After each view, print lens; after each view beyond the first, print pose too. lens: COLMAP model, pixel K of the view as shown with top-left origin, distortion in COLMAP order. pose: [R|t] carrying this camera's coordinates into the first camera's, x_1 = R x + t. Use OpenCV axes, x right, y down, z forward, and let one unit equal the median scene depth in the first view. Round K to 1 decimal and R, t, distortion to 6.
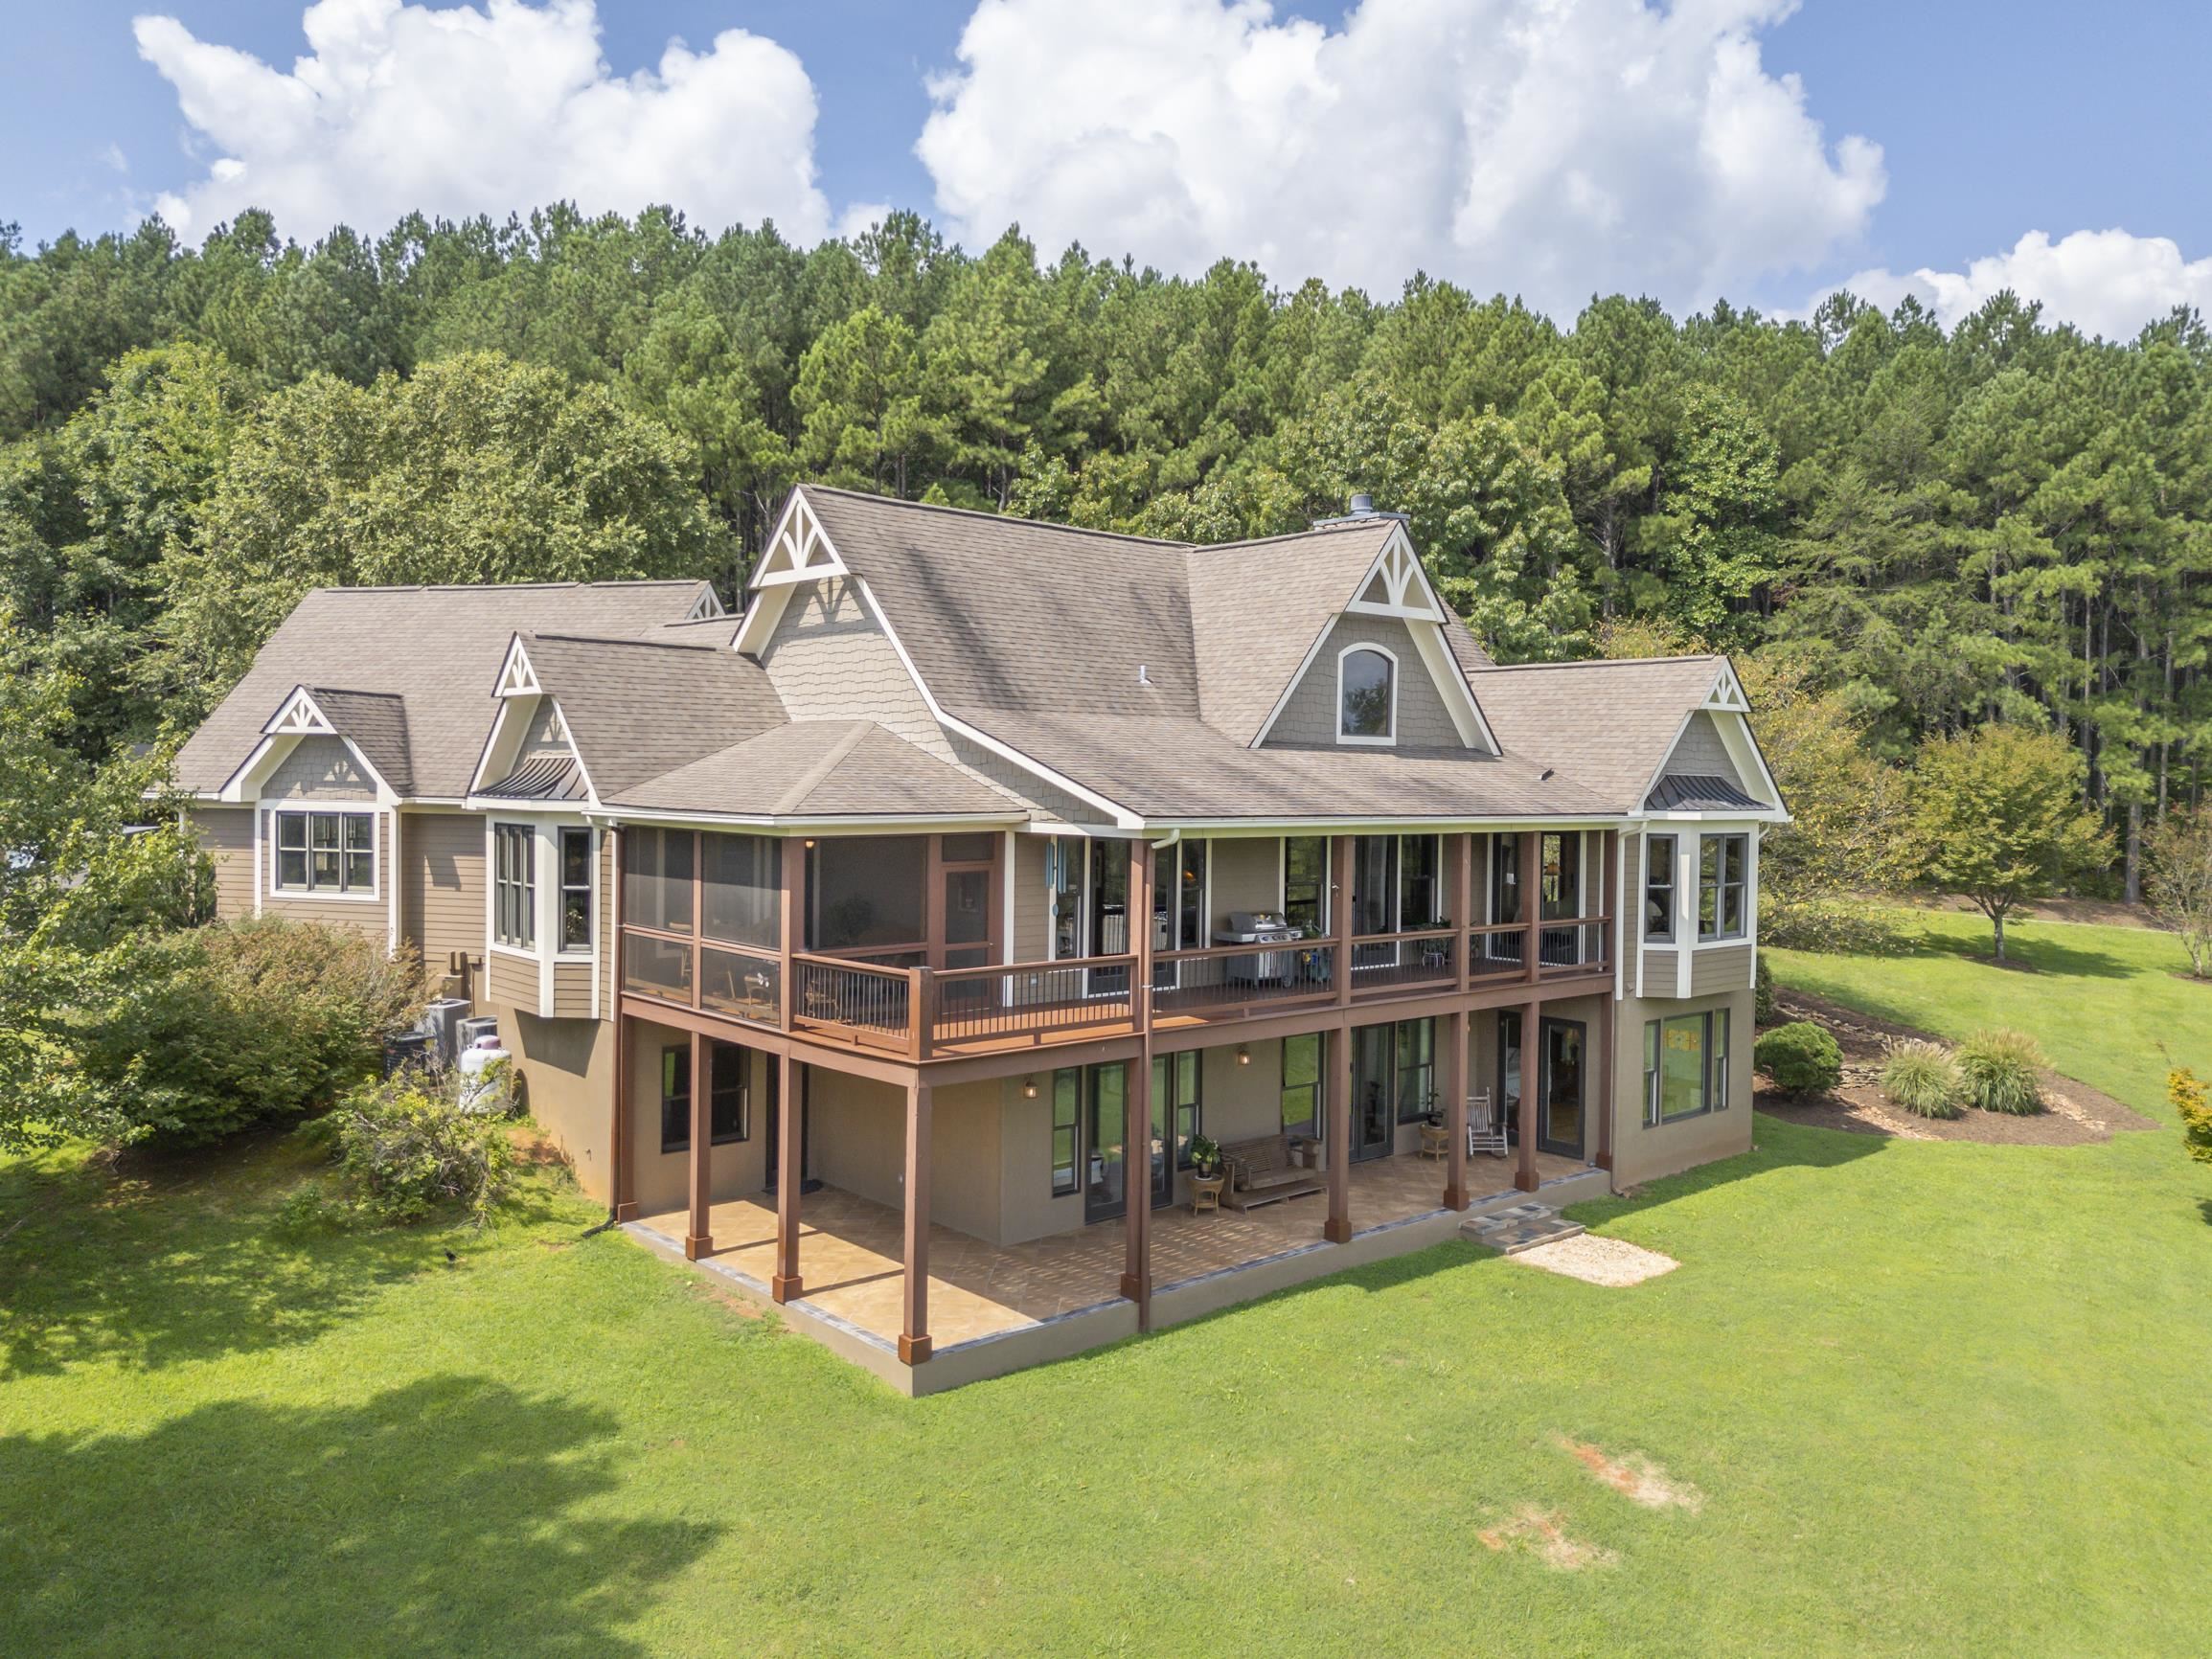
lens RADIAL K [[1586.7, 0, 1106.0], [0, 1586.7, 829.5], [0, 0, 1]] dist [0.031393, -0.007546]
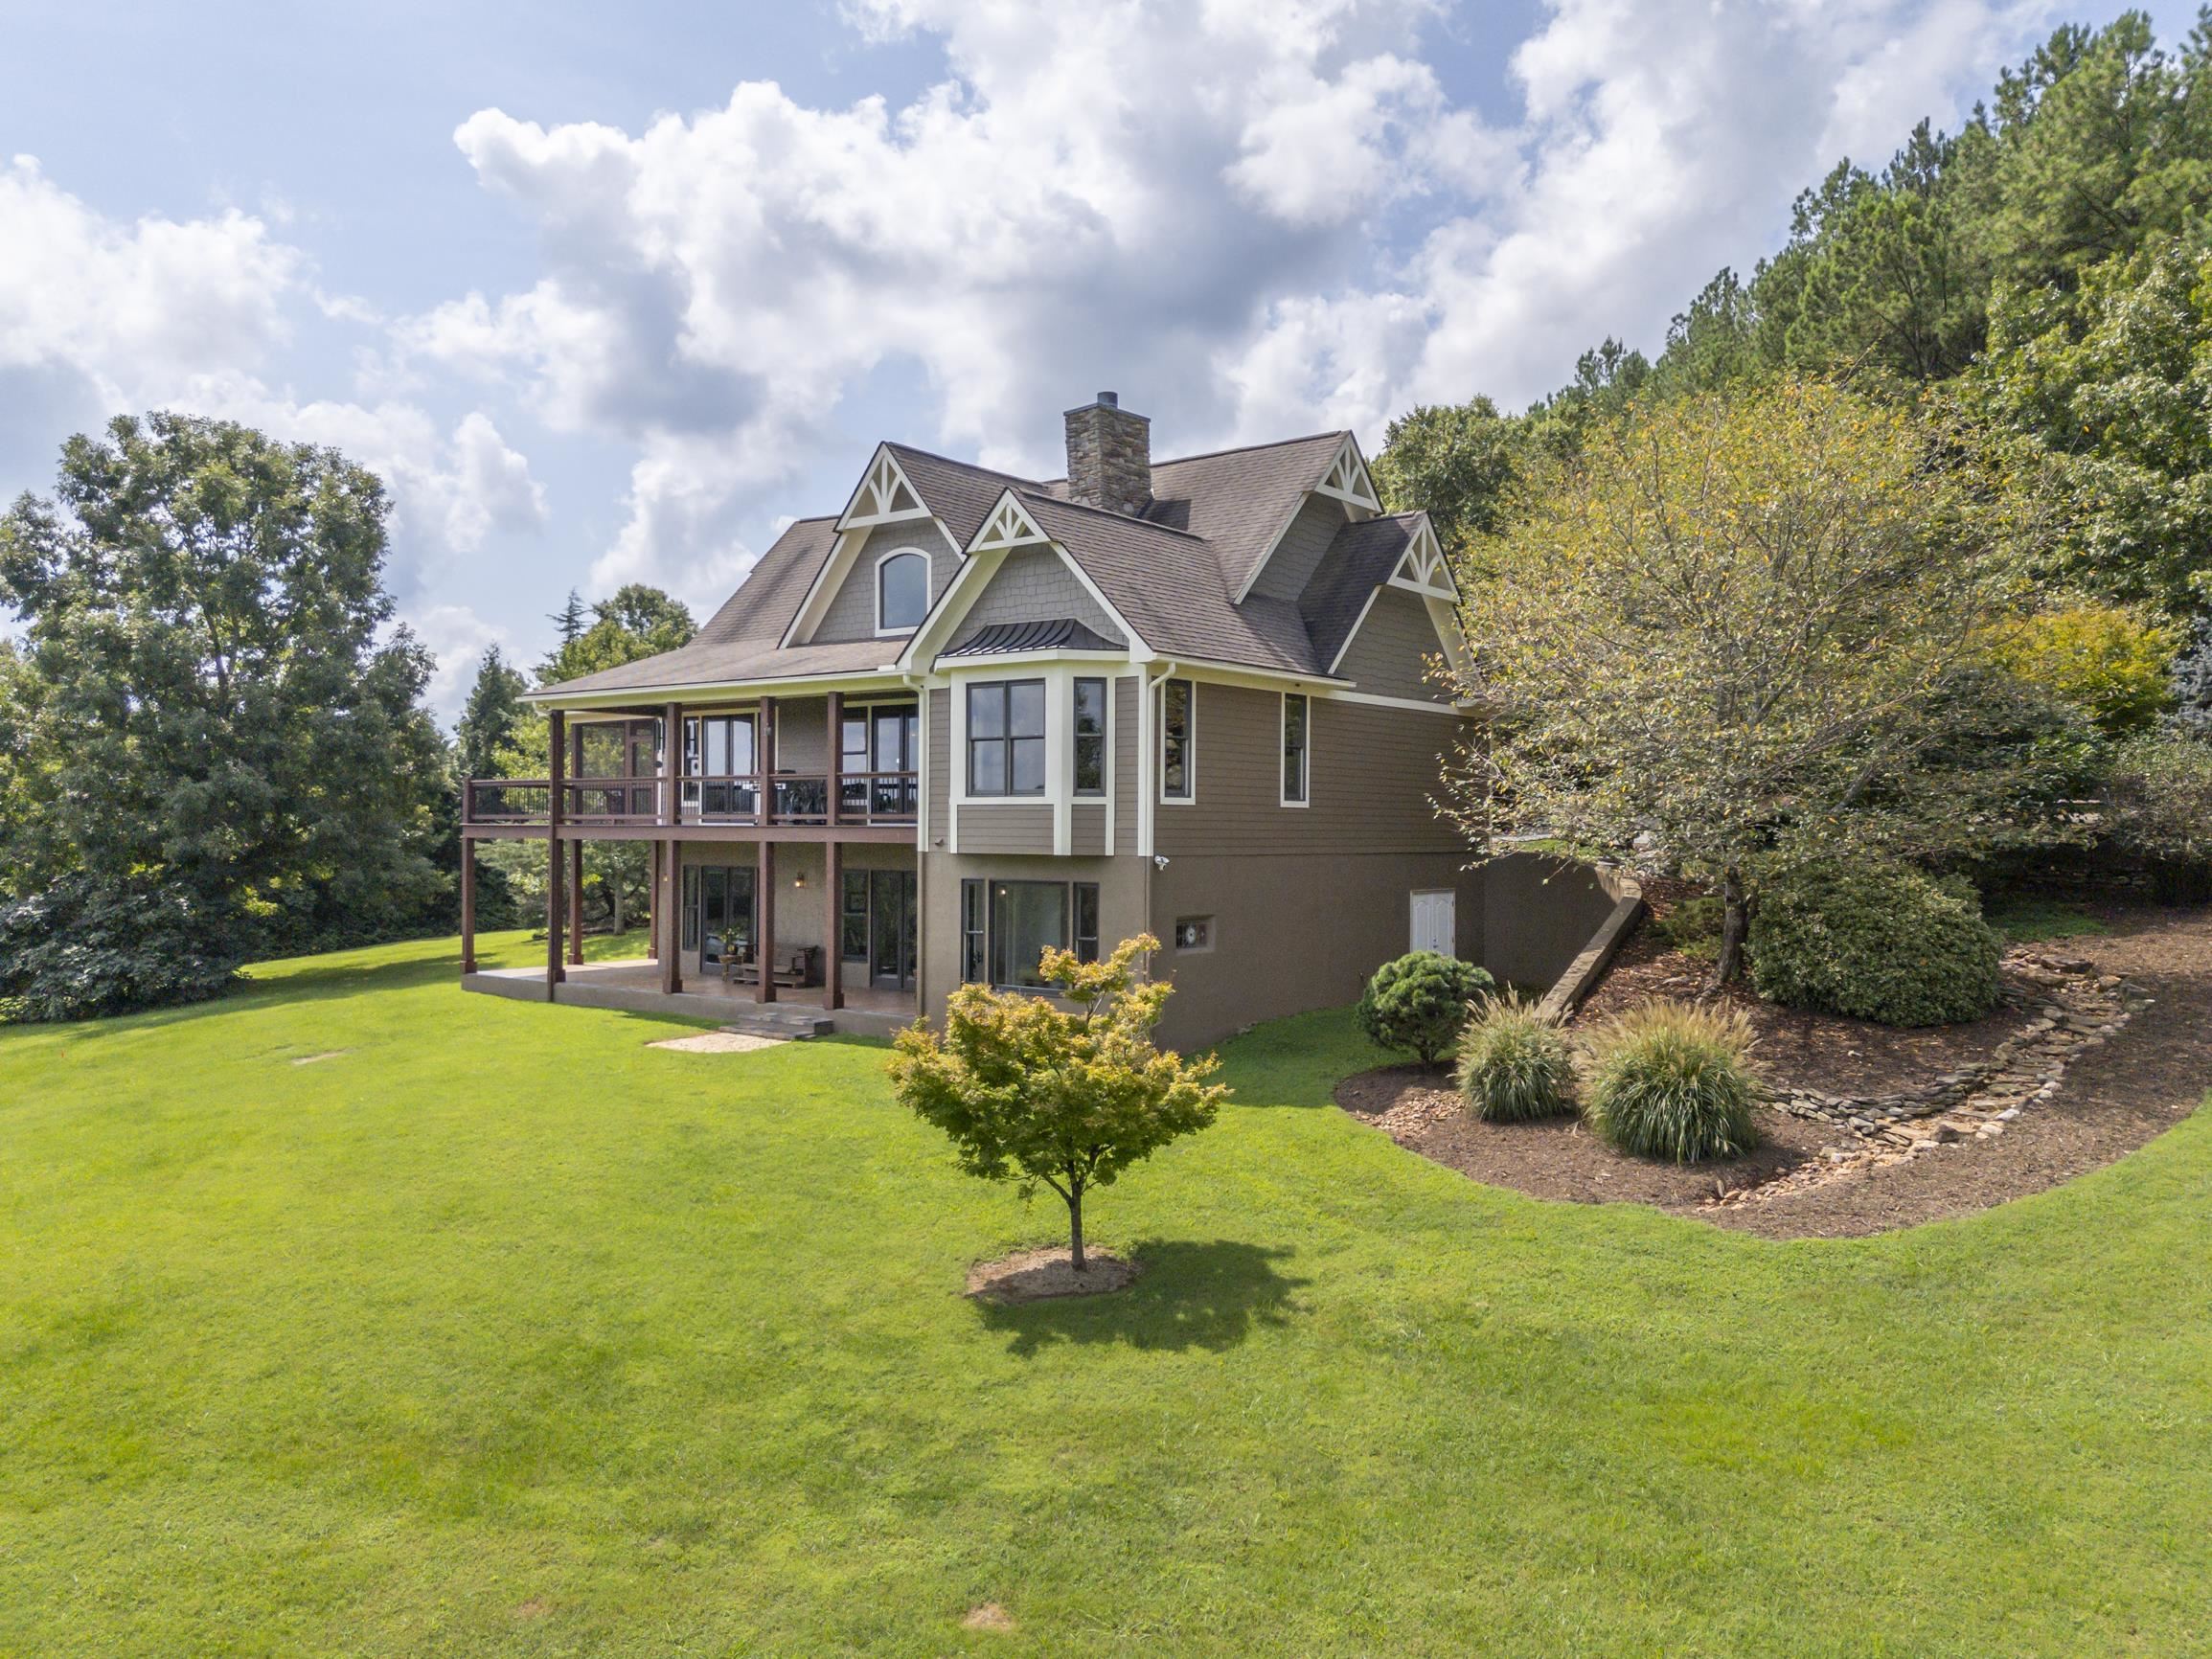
lens RADIAL K [[1586.7, 0, 1106.0], [0, 1586.7, 829.5], [0, 0, 1]] dist [0.031393, -0.007546]
pose [[0.208386, -0.002695, -0.978043, 1.381554], [-0.021219, 0.999748, -0.007276, 0.099836], [0.977817, 0.022269, 0.208276, 0.922534]]
